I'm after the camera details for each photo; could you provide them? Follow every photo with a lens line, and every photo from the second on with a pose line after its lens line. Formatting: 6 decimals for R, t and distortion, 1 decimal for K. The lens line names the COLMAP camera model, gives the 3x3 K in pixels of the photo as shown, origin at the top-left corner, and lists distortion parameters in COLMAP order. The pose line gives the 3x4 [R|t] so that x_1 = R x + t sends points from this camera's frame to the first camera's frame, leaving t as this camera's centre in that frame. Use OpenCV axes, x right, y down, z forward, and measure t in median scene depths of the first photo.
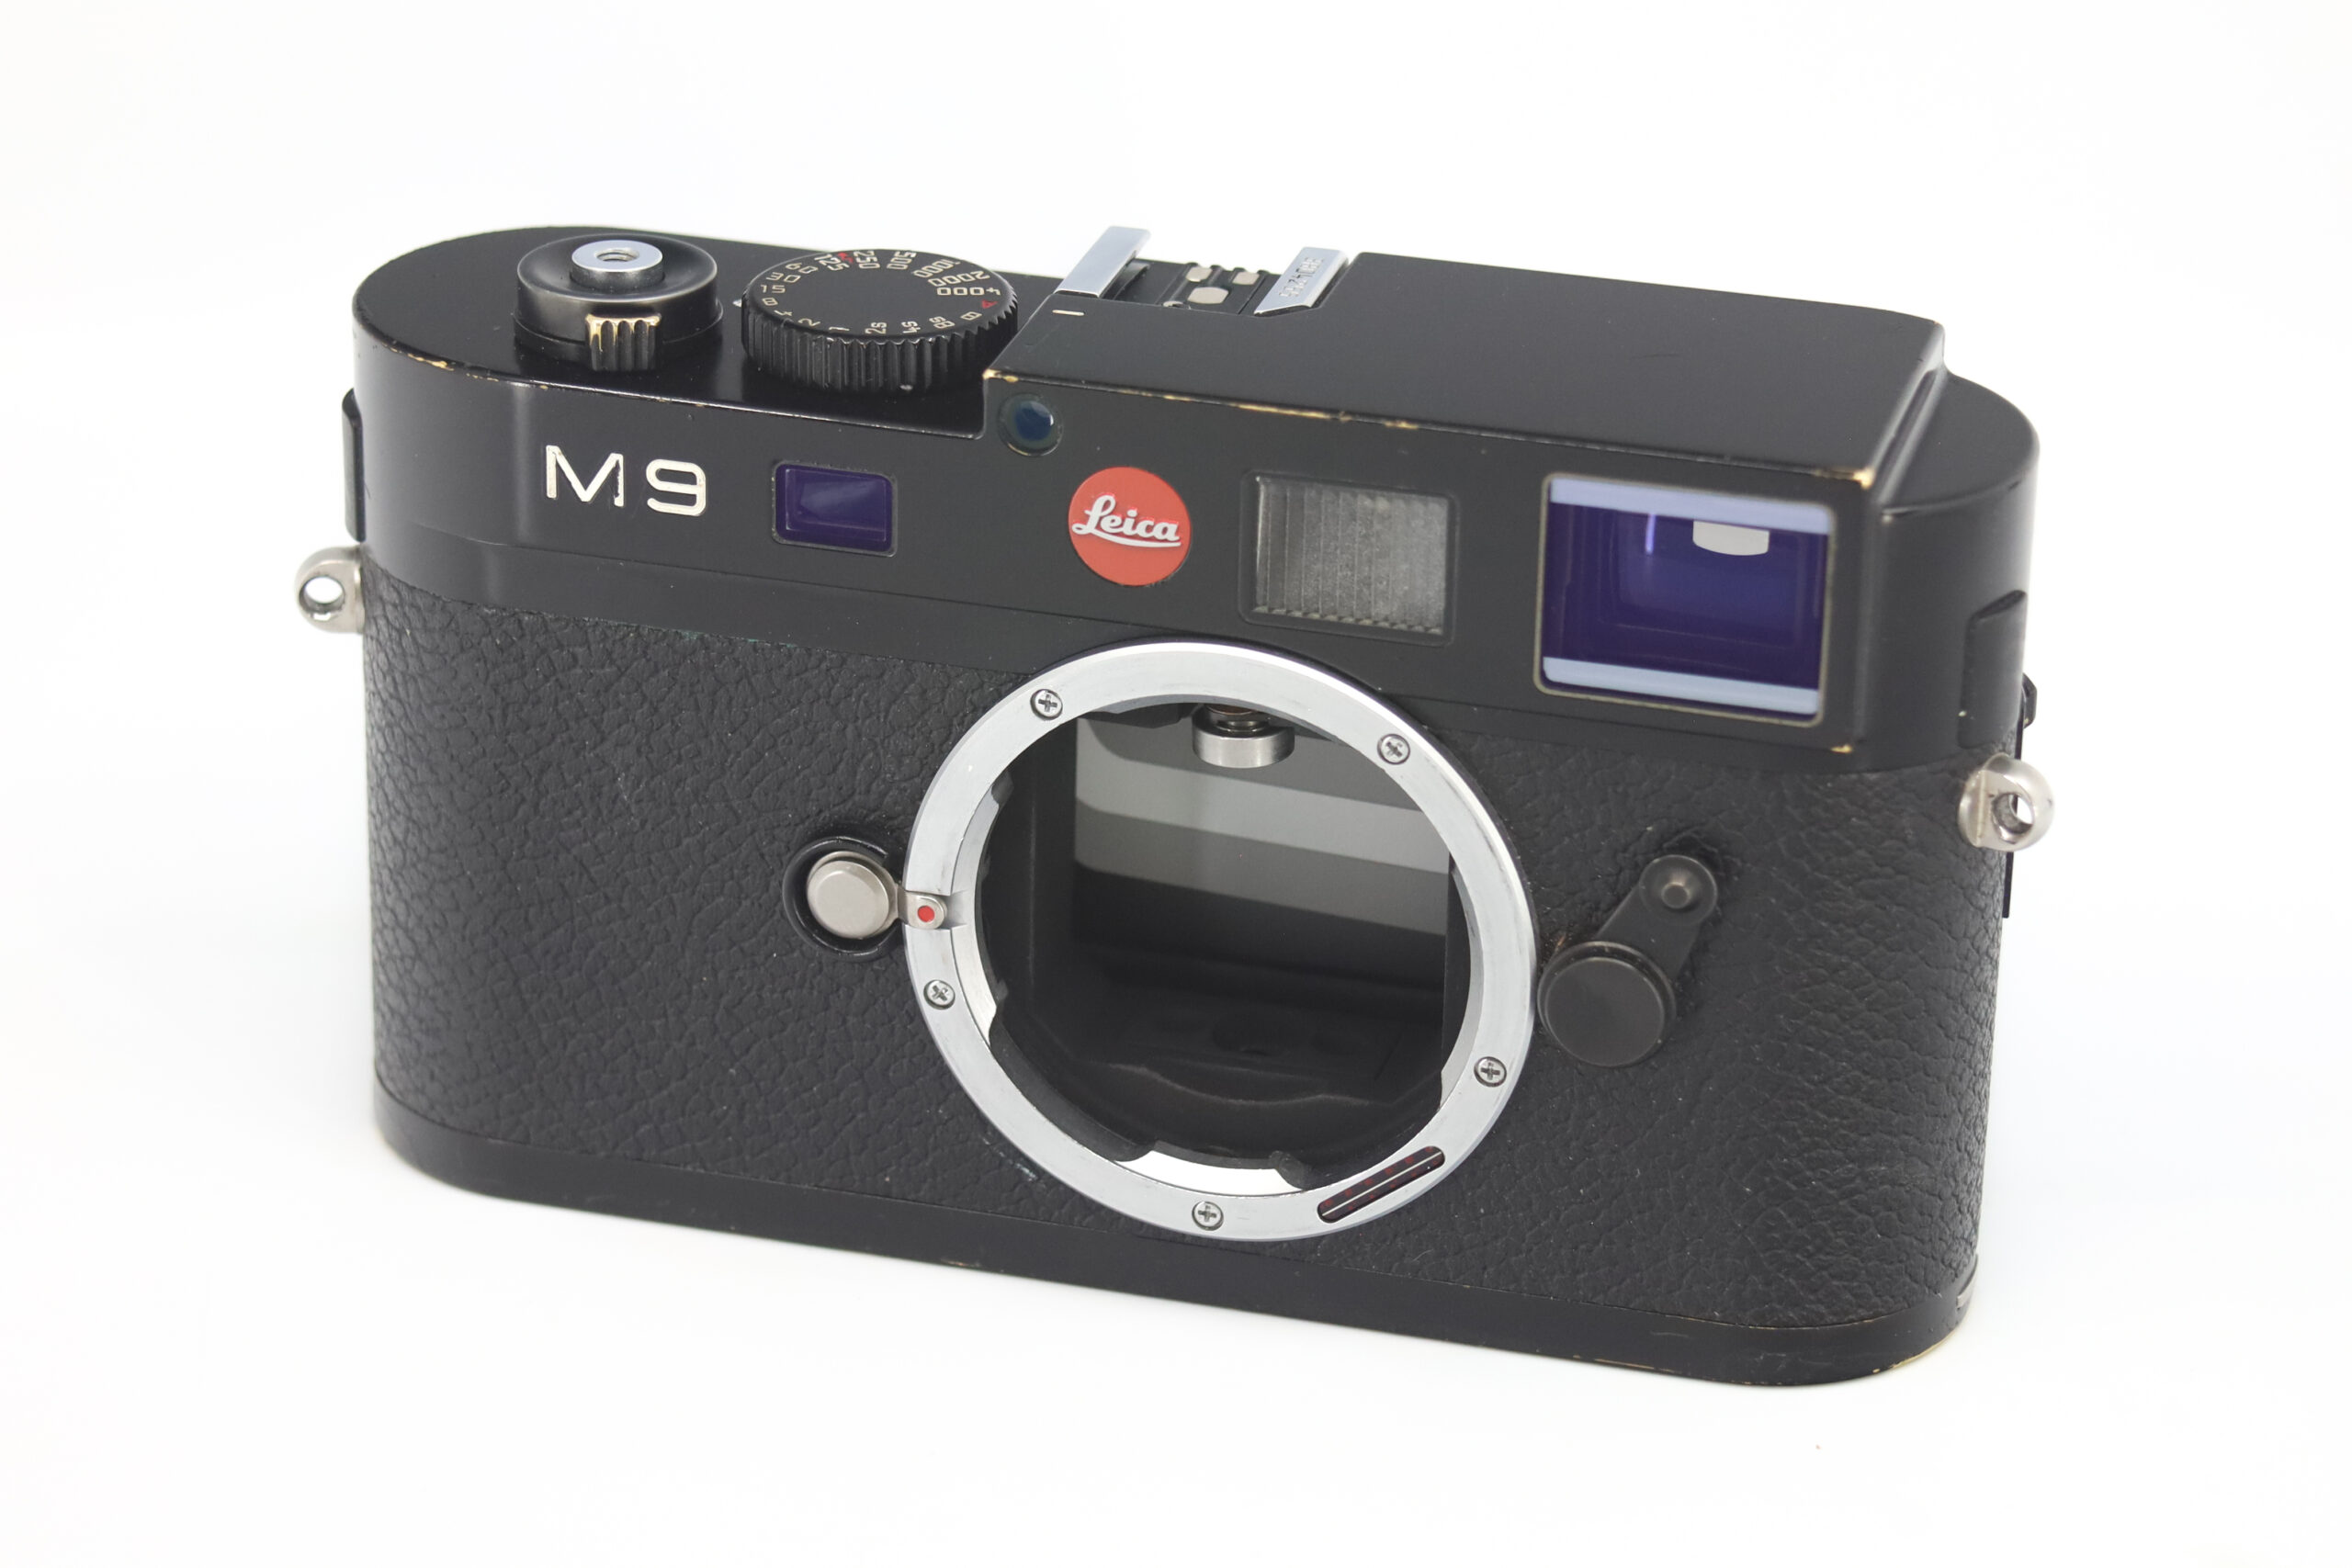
lens RADIAL K [[5914.2, 0, 1179.3], [0, 5914.2, 782.8], [0, 0, 1]] dist [0.828892, 0.000000]
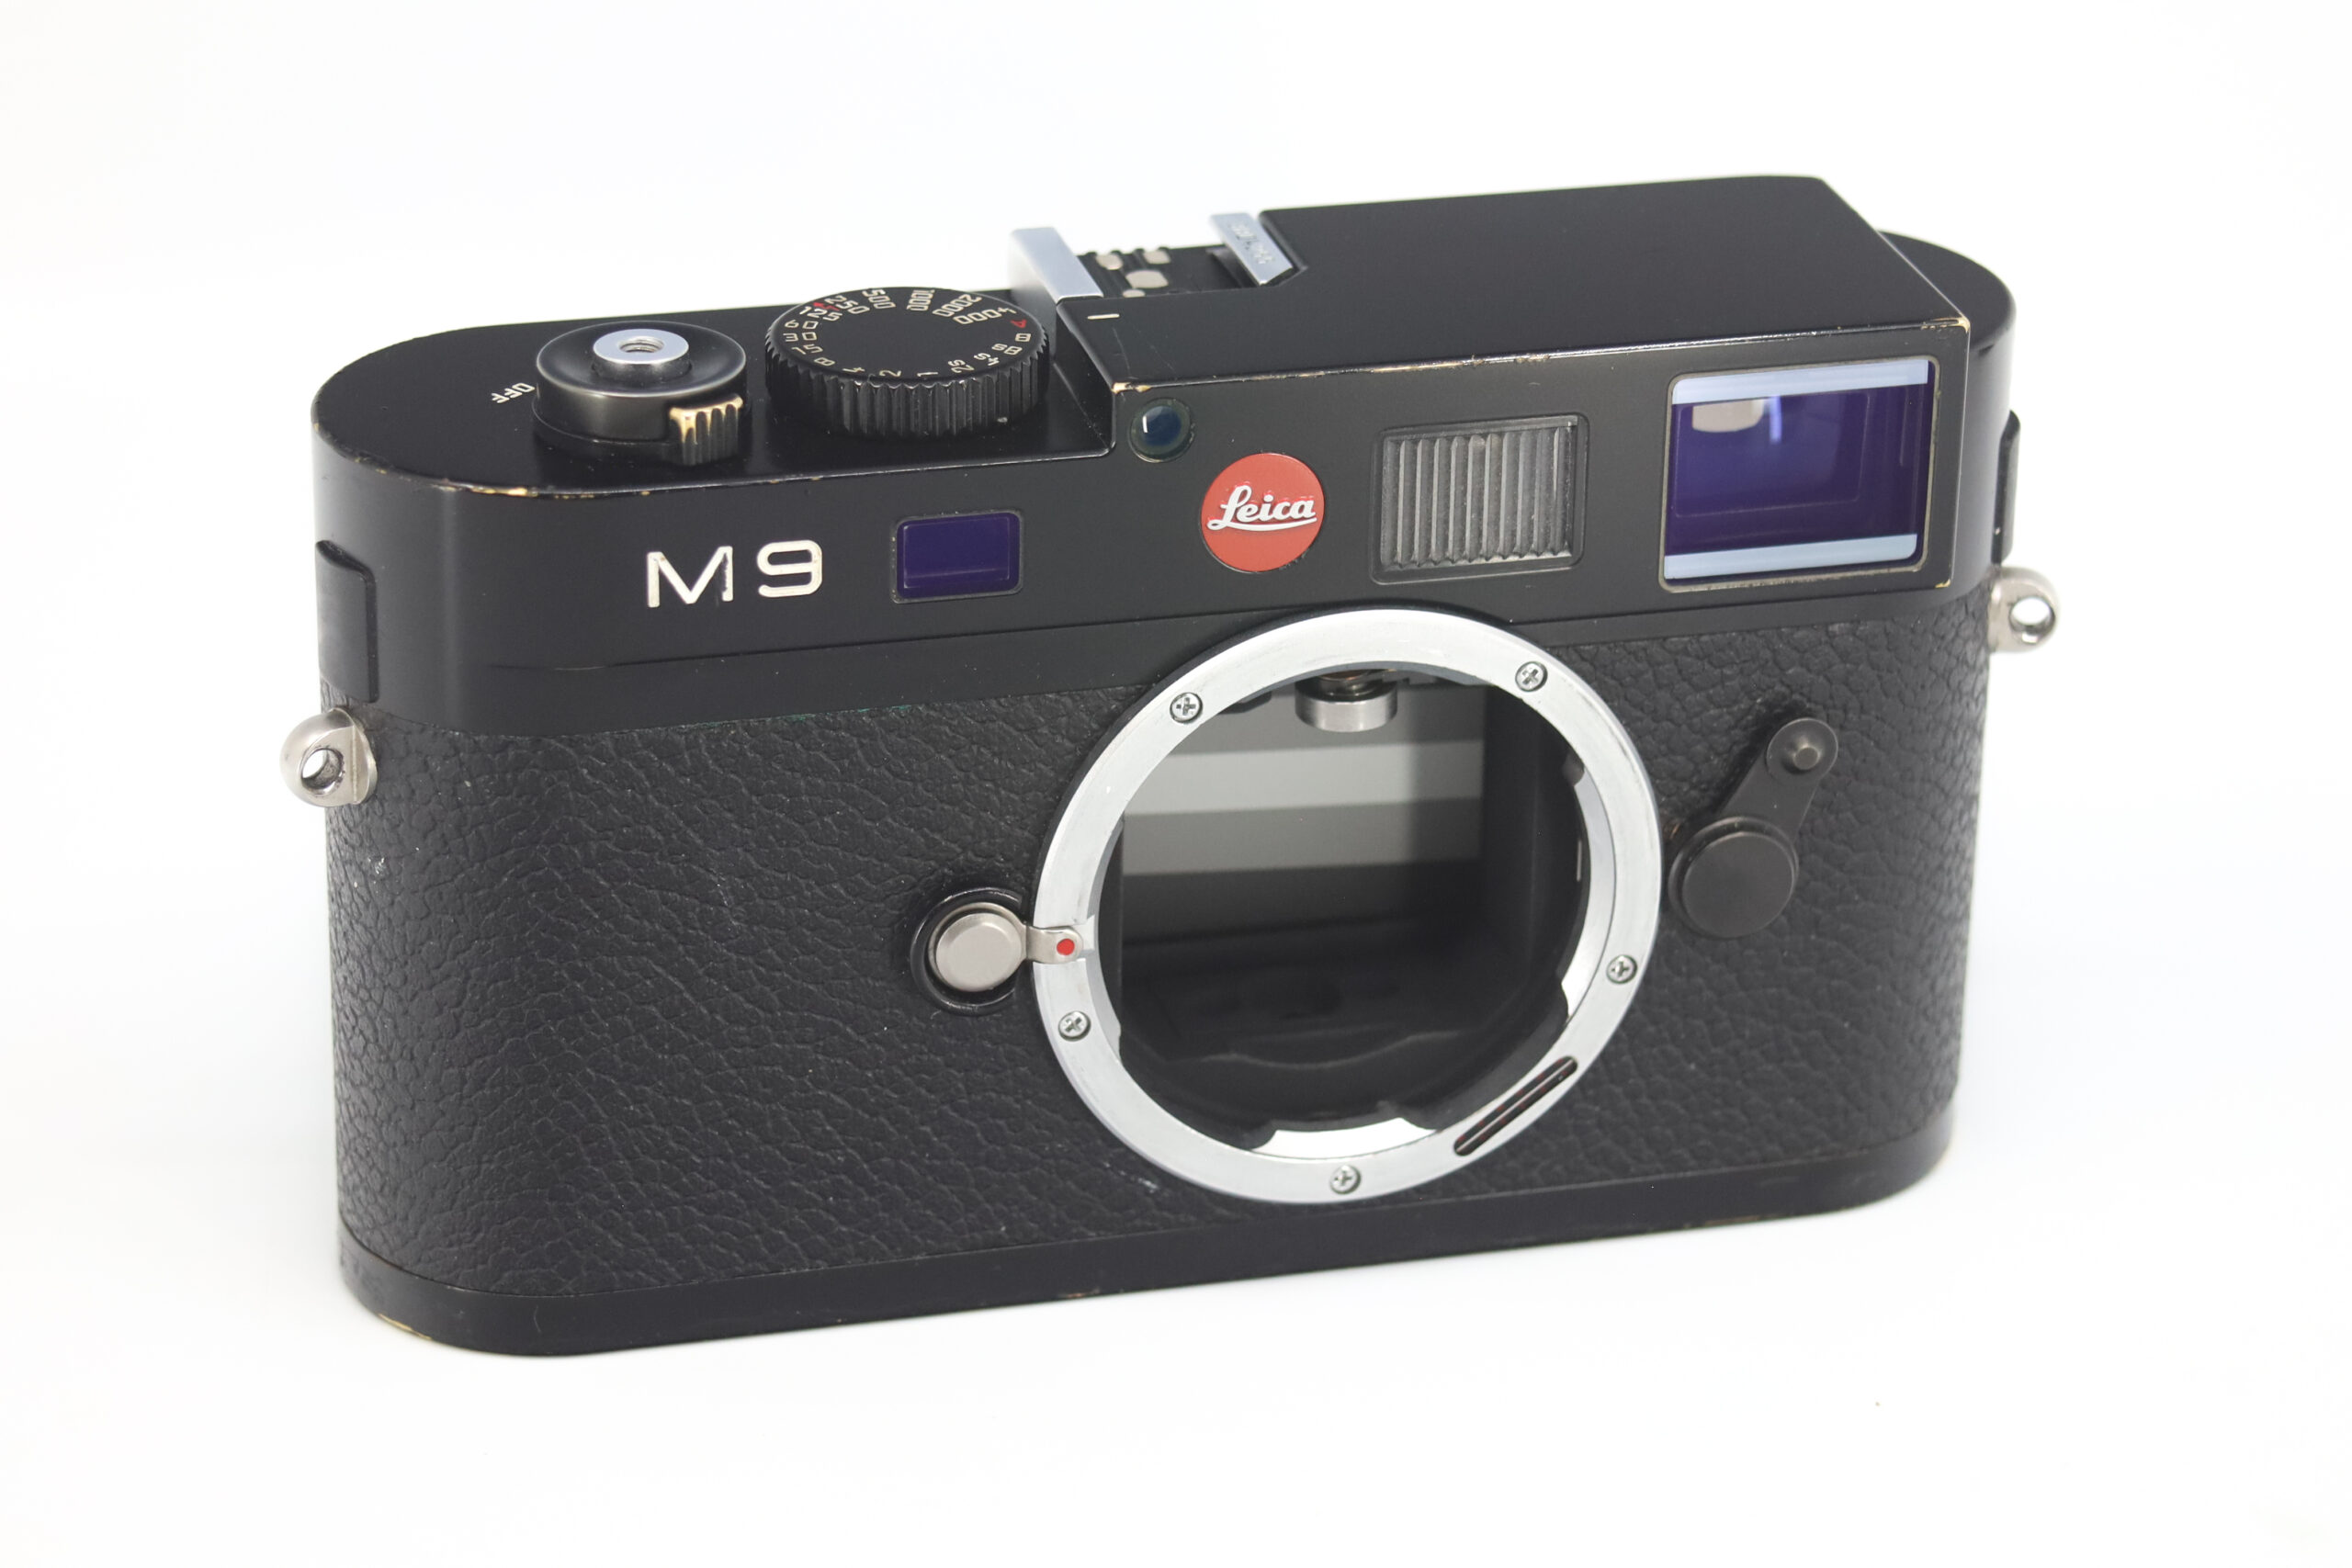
lens RADIAL K [[5914.2, 0, 1179.1], [0, 5914.2, 783.7], [0, 0, 1]] dist [0.828892, 0.000000]
pose [[0.869334, -0.213190, 0.445879, -0.462914], [0.206484, 0.976339, 0.064238, -0.064105], [-0.449024, 0.036222, 0.892785, 0.117354]]
